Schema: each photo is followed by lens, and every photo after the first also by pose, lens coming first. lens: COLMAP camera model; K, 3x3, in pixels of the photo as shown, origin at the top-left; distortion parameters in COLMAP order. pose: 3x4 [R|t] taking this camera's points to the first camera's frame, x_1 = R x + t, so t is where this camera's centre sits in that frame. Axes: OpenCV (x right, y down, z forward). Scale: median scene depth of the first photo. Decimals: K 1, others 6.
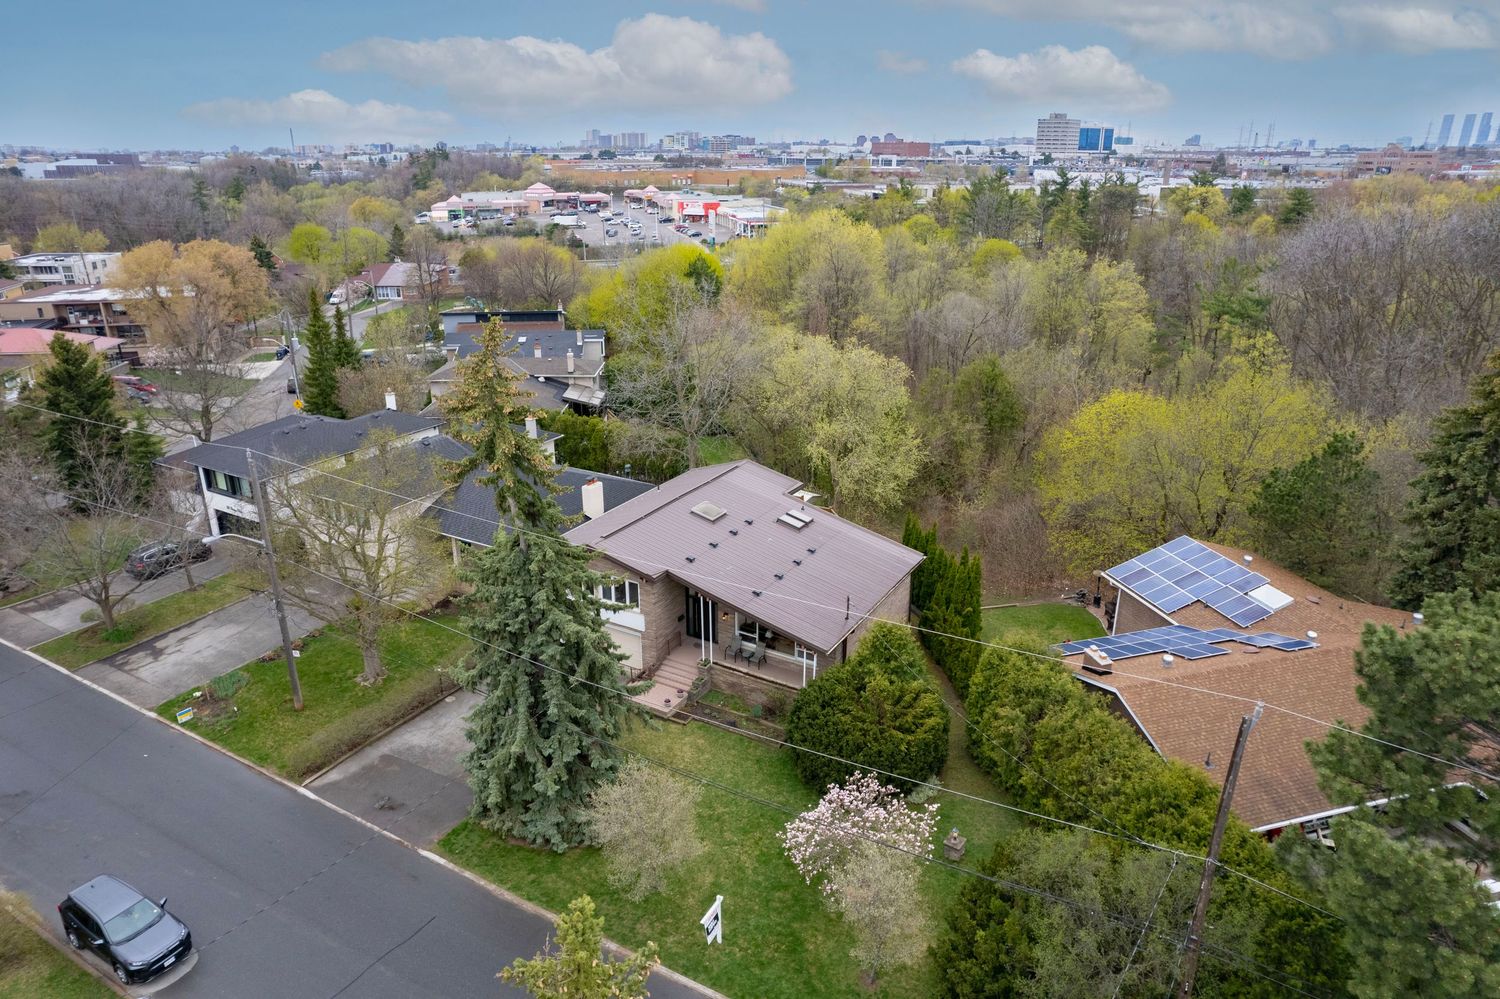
lens RADIAL K [[990.6, 0, 750.0], [0, 990.6, 499.5], [0, 0, 1]] dist [-0.093413, 0.095040]
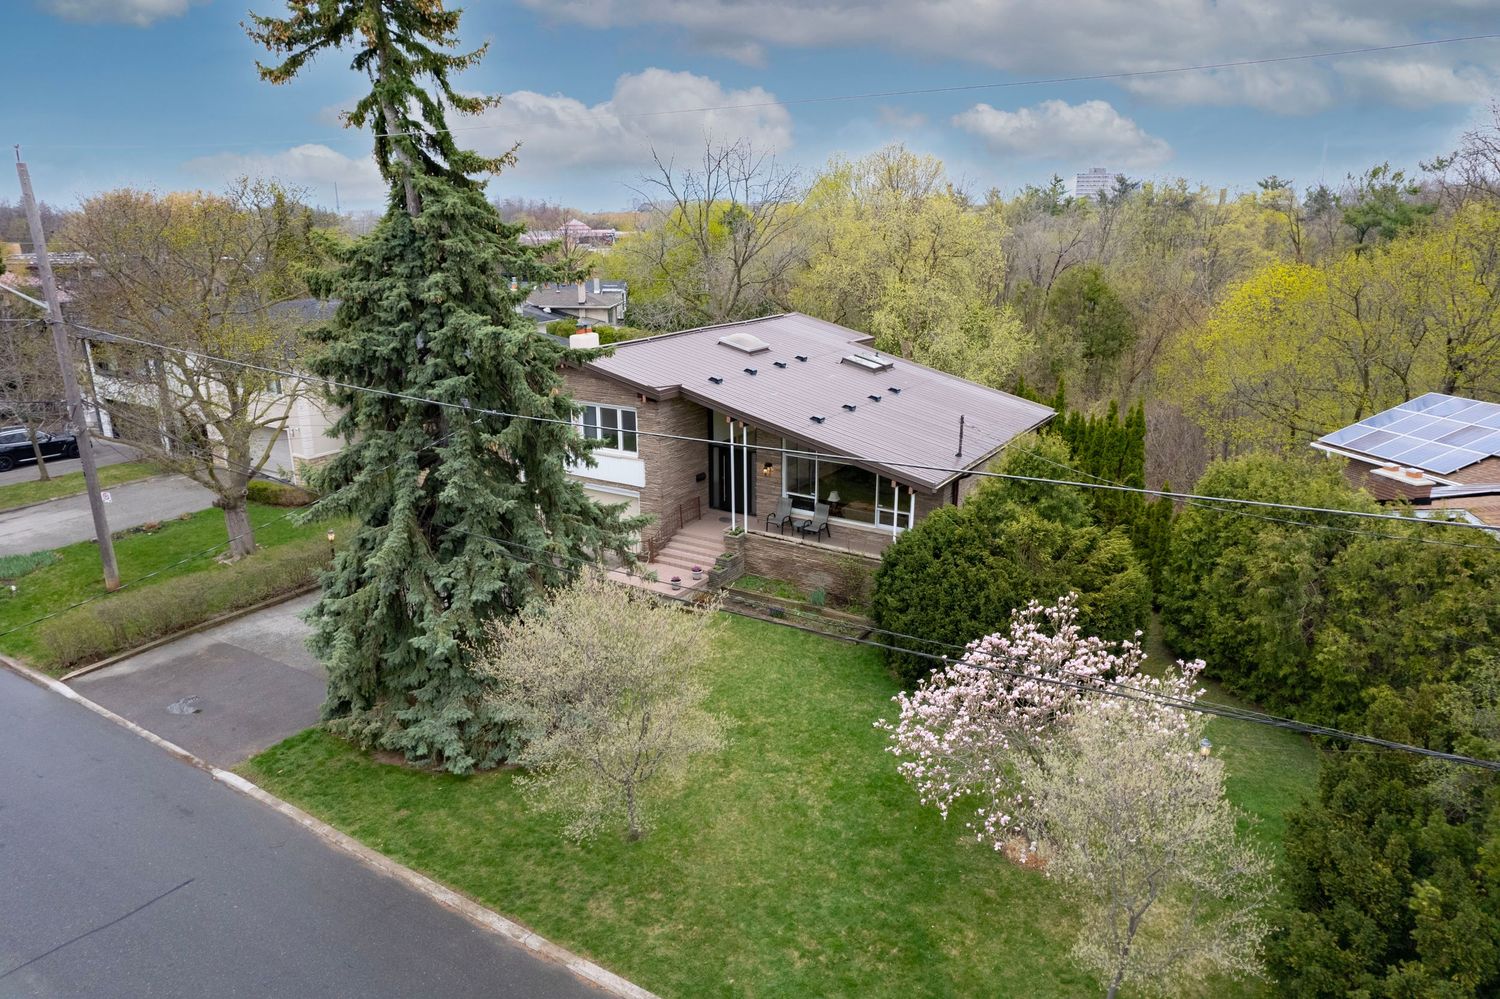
lens RADIAL K [[990.6, 0, 750.0], [0, 990.6, 499.5], [0, 0, 1]] dist [-0.093413, 0.095040]
pose [[0.999364, 0.008246, -0.034698, -0.016458], [-0.010384, 0.998029, -0.061886, 0.217594], [0.034119, 0.062207, 0.997480, 0.413959]]
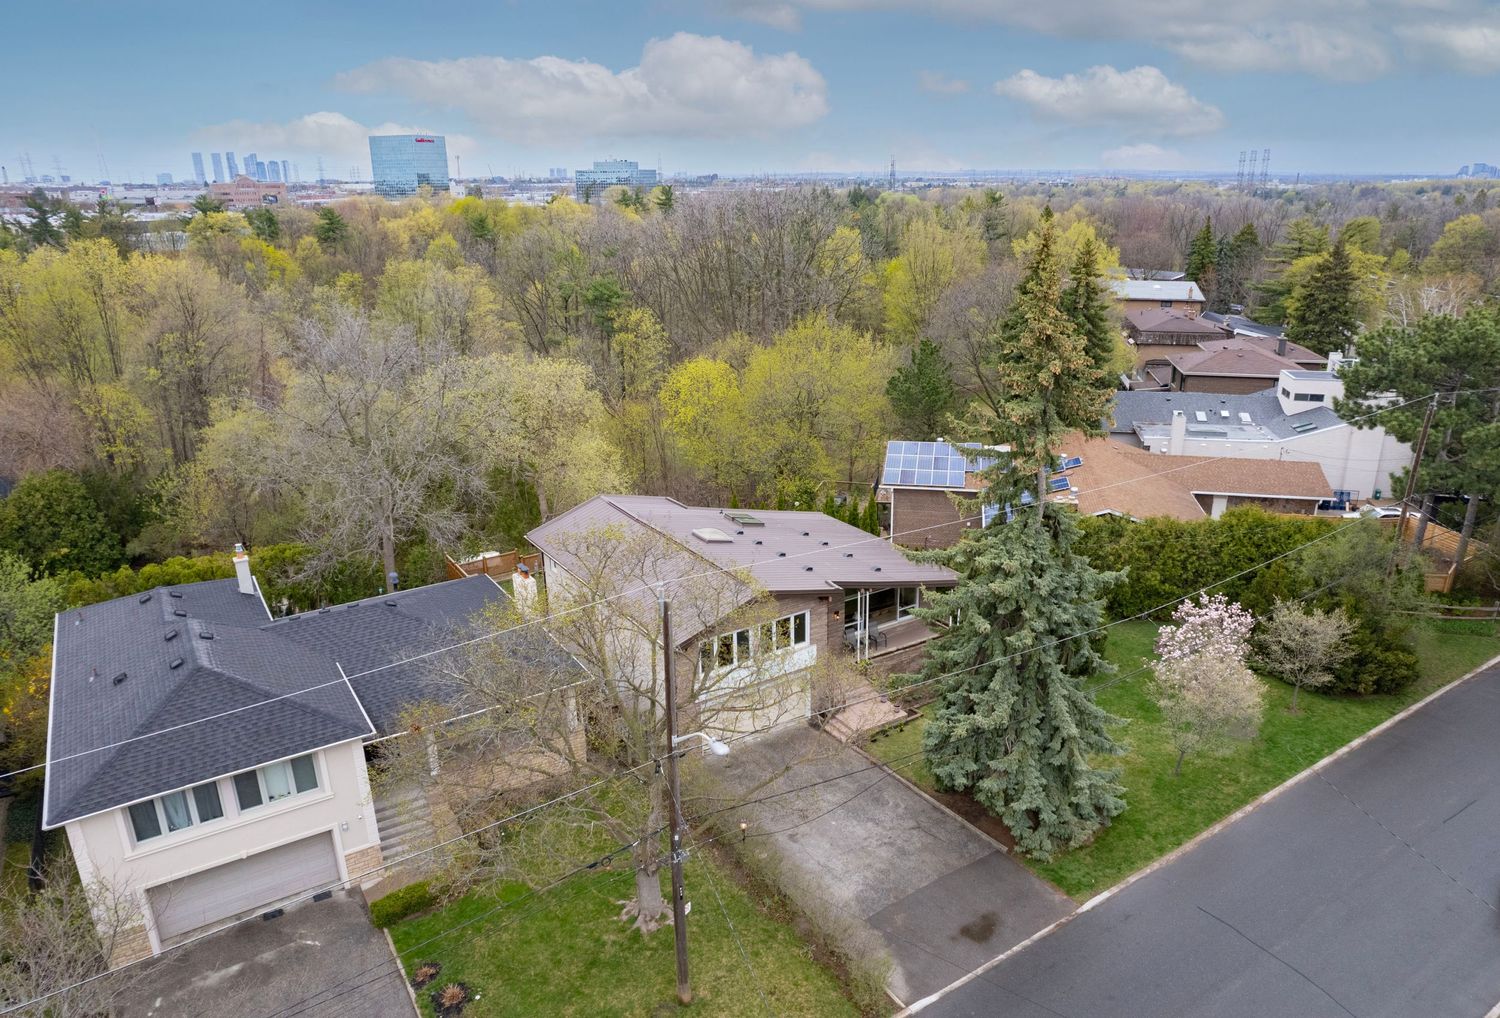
lens RADIAL K [[984.3, 0, 750.0], [0, 984.3, 509.0], [0, 0, 1]] dist [-0.000018, -0.000322]
pose [[0.453589, -0.303488, 0.837945, -0.986866], [0.330710, 0.930419, 0.157963, -0.175849], [-0.827580, 0.205466, 0.522394, 0.659384]]
